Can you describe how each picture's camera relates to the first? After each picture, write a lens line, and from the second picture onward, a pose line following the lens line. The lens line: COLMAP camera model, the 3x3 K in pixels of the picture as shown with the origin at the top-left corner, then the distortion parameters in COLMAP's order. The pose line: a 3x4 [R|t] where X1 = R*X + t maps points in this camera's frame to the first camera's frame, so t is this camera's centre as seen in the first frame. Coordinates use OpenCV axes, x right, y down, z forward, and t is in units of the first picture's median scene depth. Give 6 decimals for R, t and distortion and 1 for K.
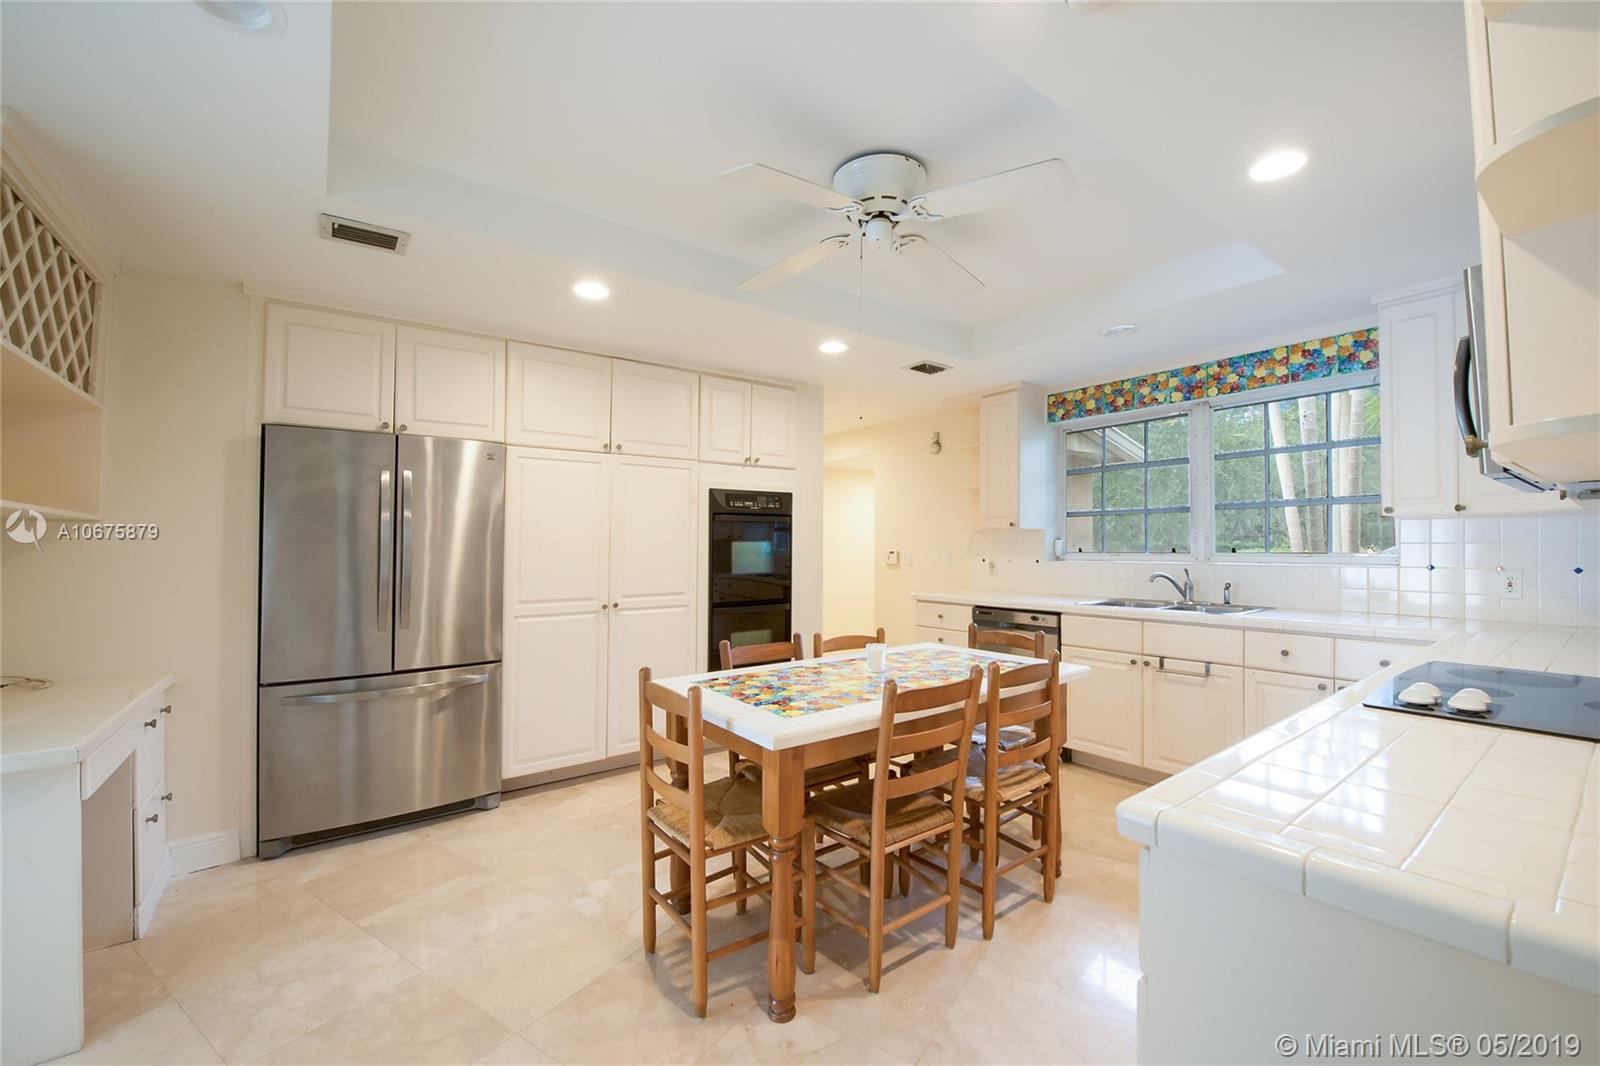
lens RADIAL K [[645.4, 0, 800.0], [0, 645.4, 533.0], [0, 0, 1]] dist [0.001155, -0.000277]
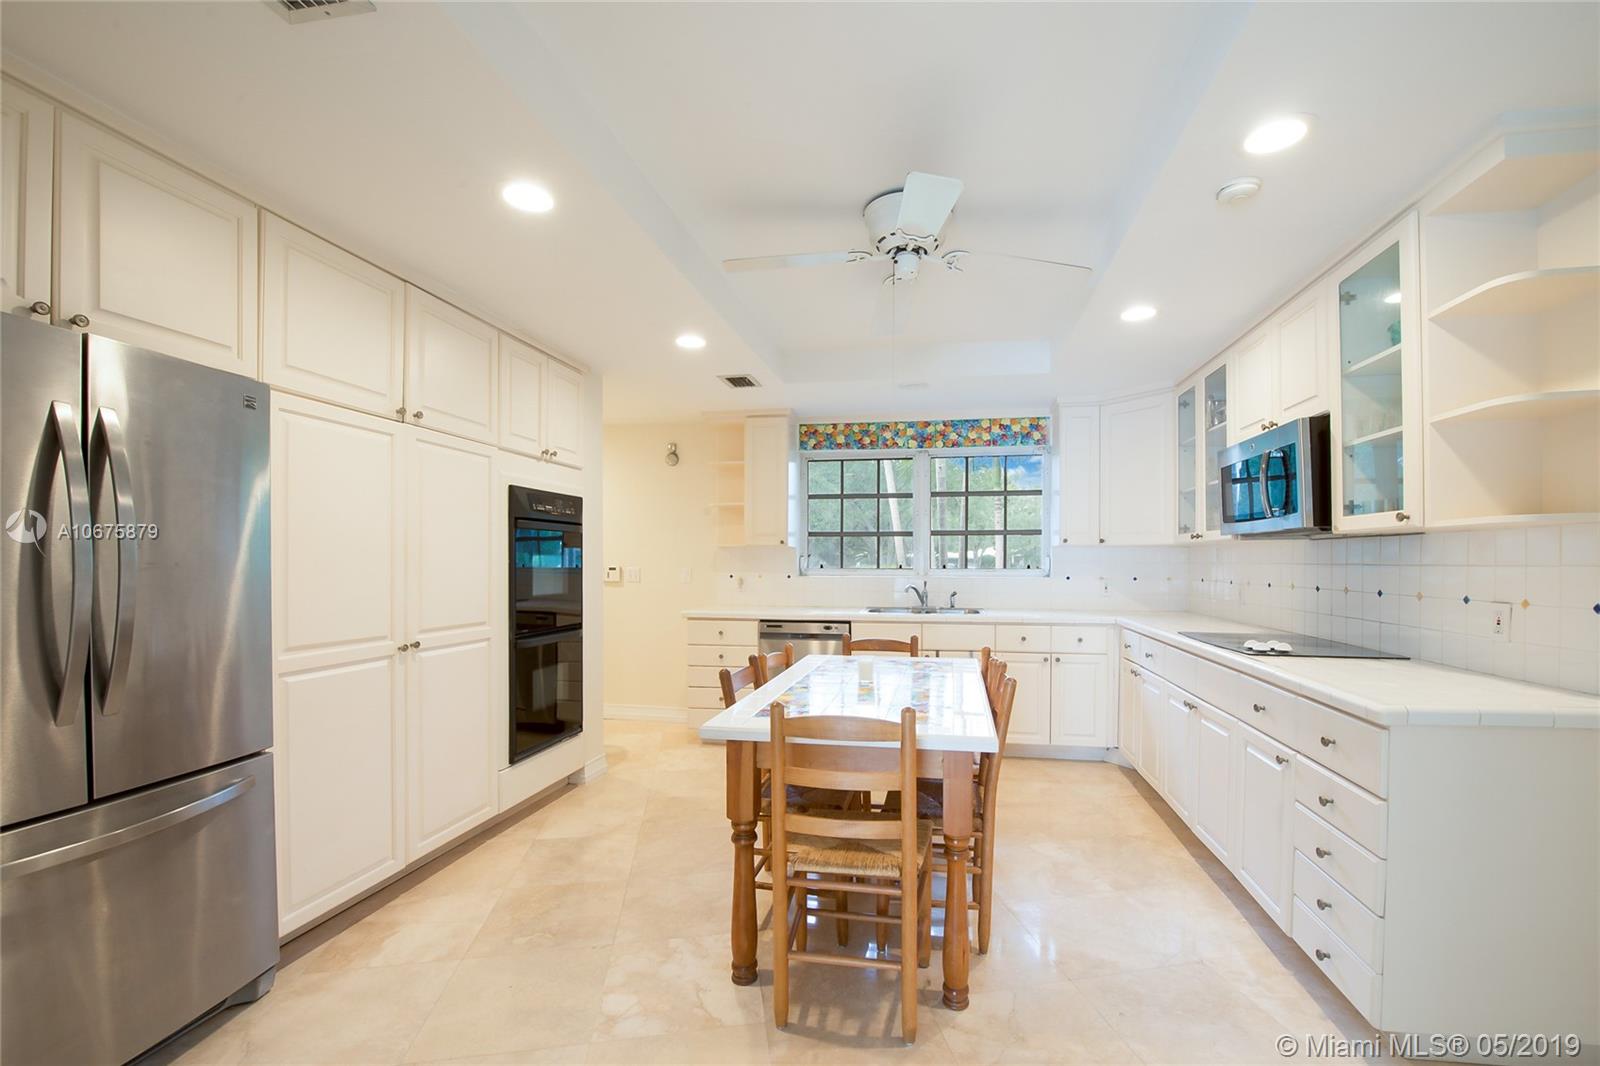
lens RADIAL K [[673.2, 0, 803.5], [0, 673.2, 571.5], [0, 0, 1]] dist [-0.000701, -0.000361]
pose [[0.730425, -0.002762, 0.682987, -0.458089], [-0.019589, 0.999496, 0.024991, 0.007231], [-0.682712, -0.031633, 0.730003, 0.185151]]
